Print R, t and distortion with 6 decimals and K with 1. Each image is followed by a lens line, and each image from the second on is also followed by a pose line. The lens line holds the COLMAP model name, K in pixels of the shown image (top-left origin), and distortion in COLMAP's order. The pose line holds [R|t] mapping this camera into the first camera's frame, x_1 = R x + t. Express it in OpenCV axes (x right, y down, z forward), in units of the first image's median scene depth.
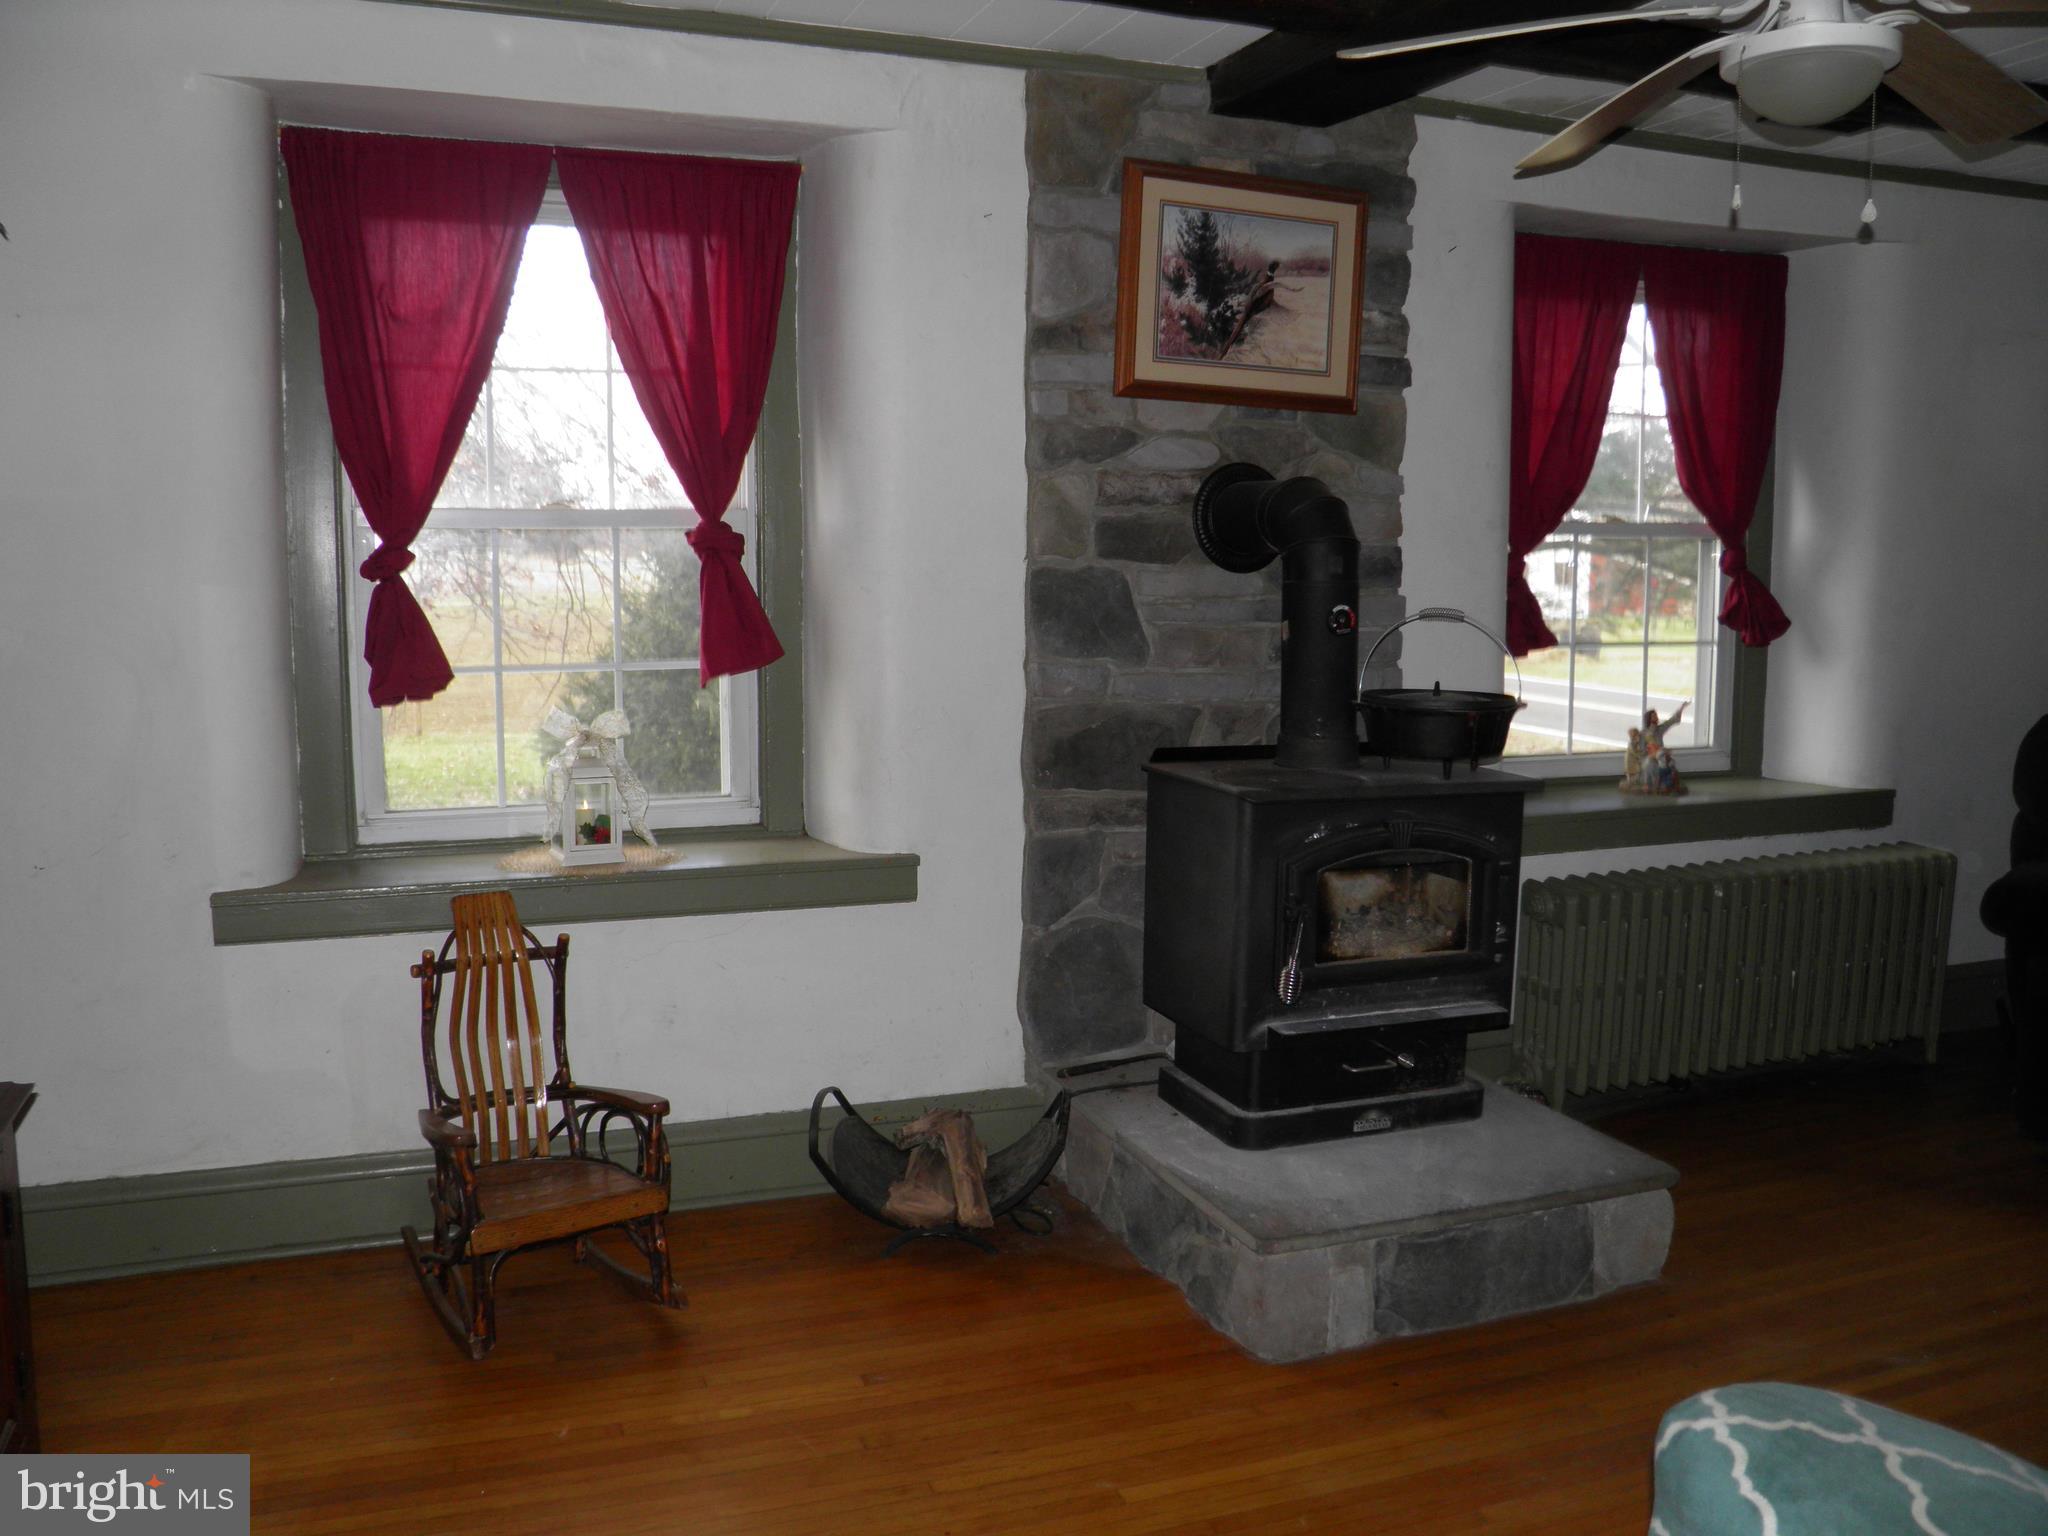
lens RADIAL K [[1698.7, 0, 1016.1], [0, 1698.7, 765.2], [0, 0, 1]] dist [-0.146926, 0.099674]
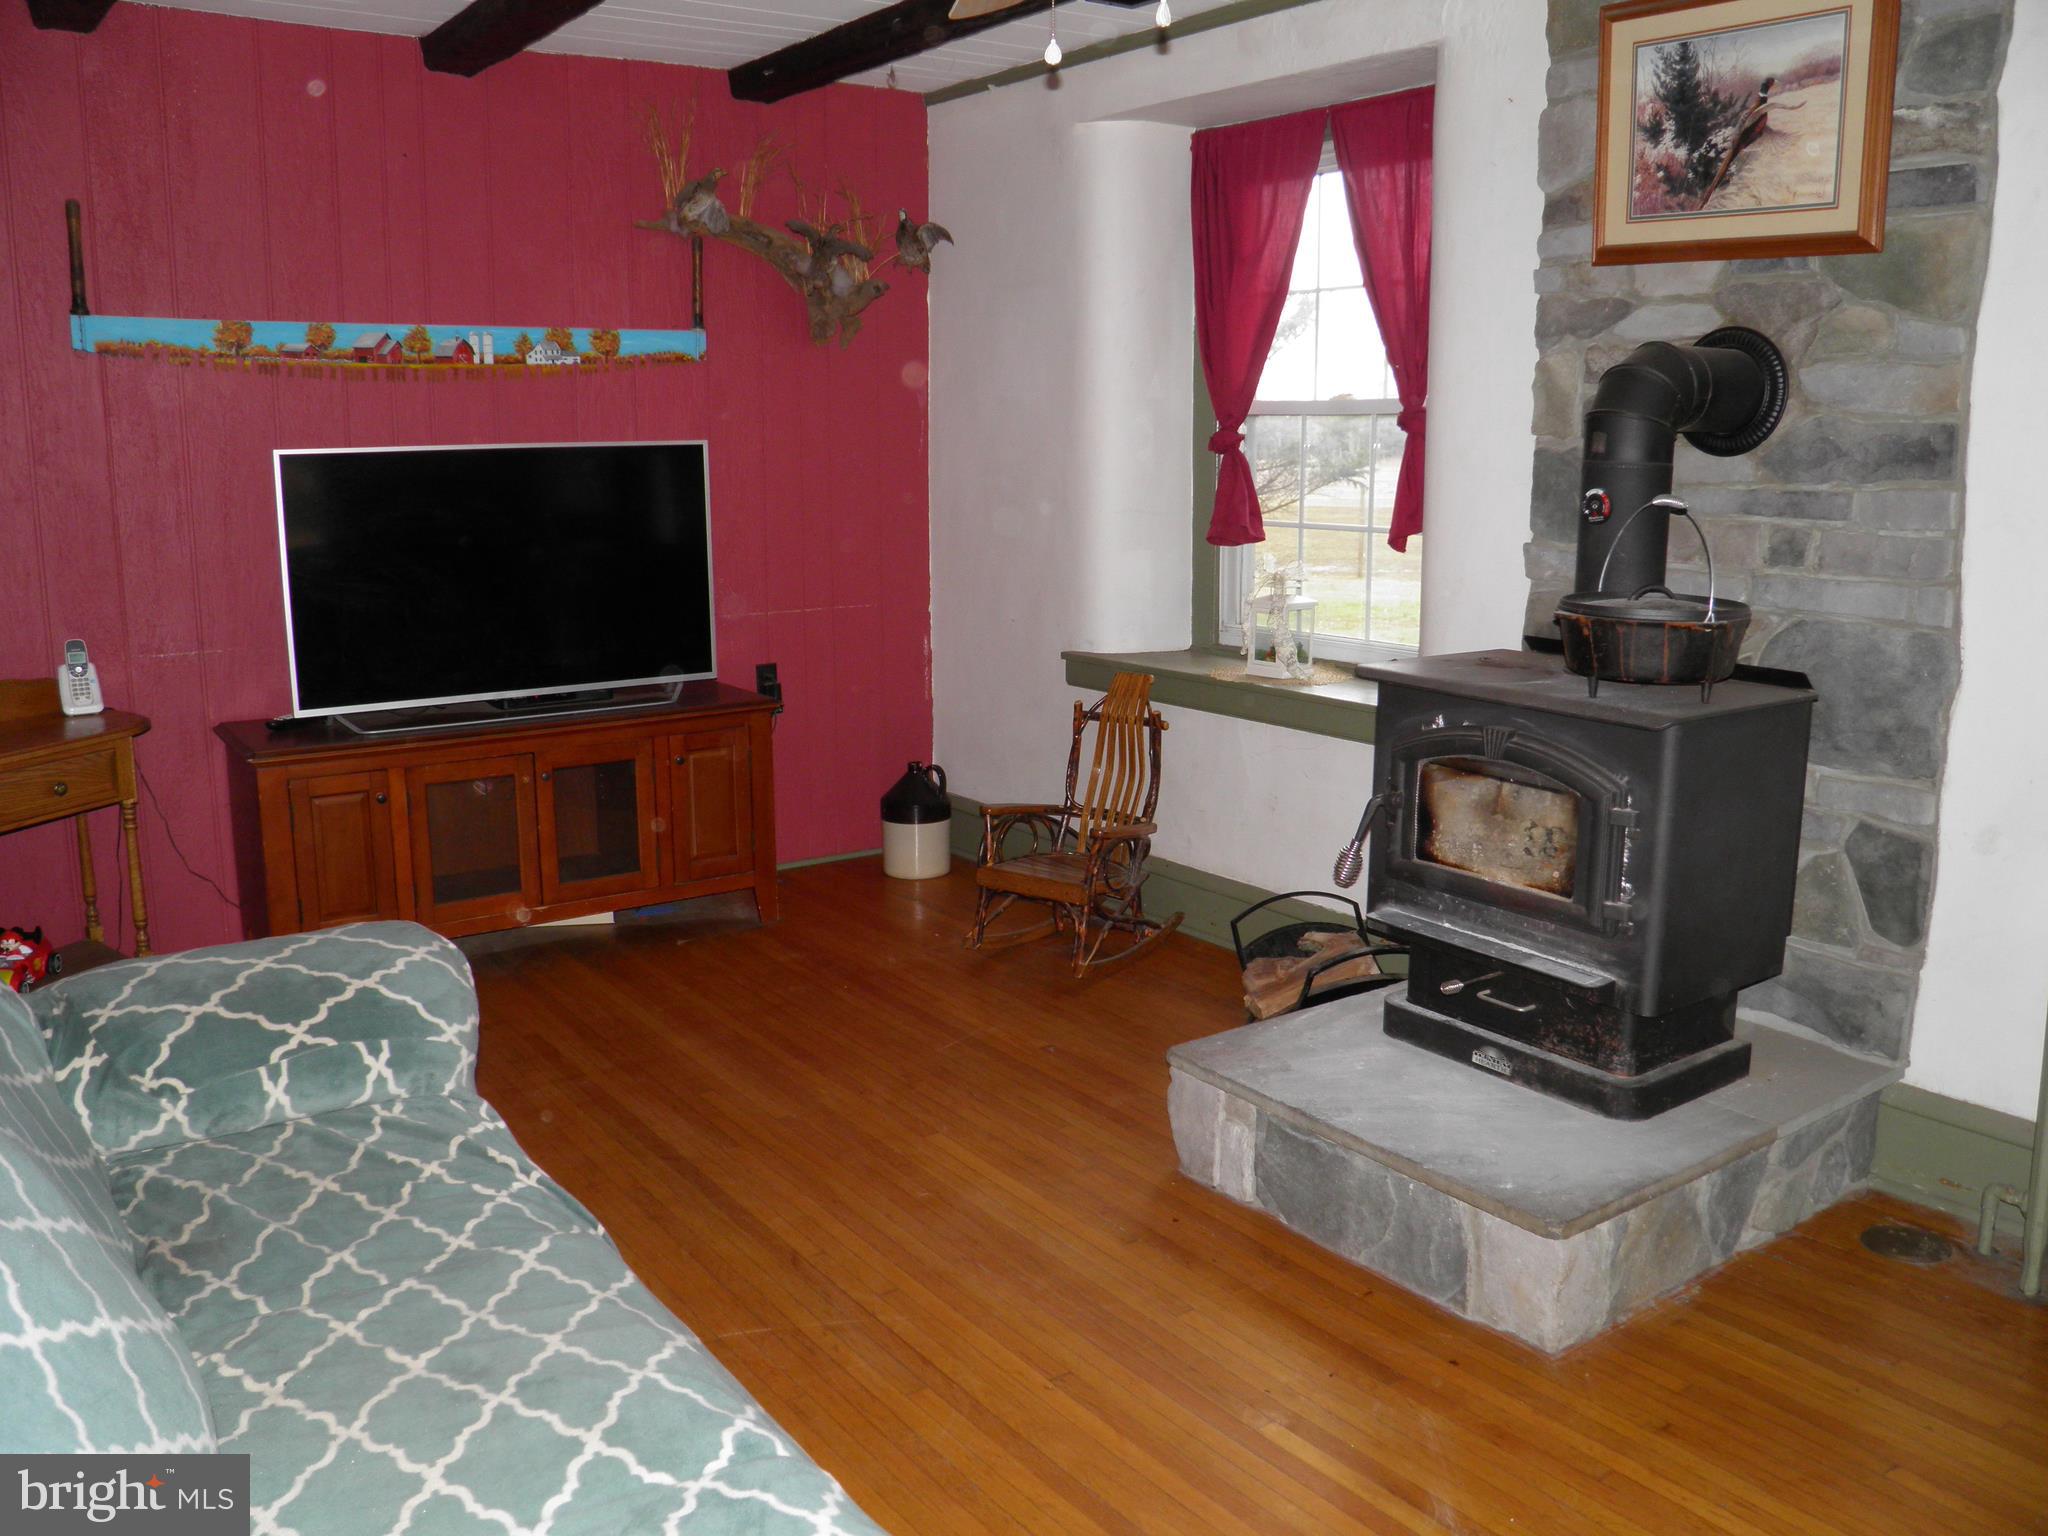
lens RADIAL K [[1698.7, 0, 1029.2], [0, 1698.7, 766.2], [0, 0, 1]] dist [-0.146926, 0.099674]
pose [[0.251409, 0.177466, -0.951472, 0.902798], [-0.116451, 0.981452, 0.152288, -0.047944], [0.960850, 0.072514, 0.267412, 0.464849]]
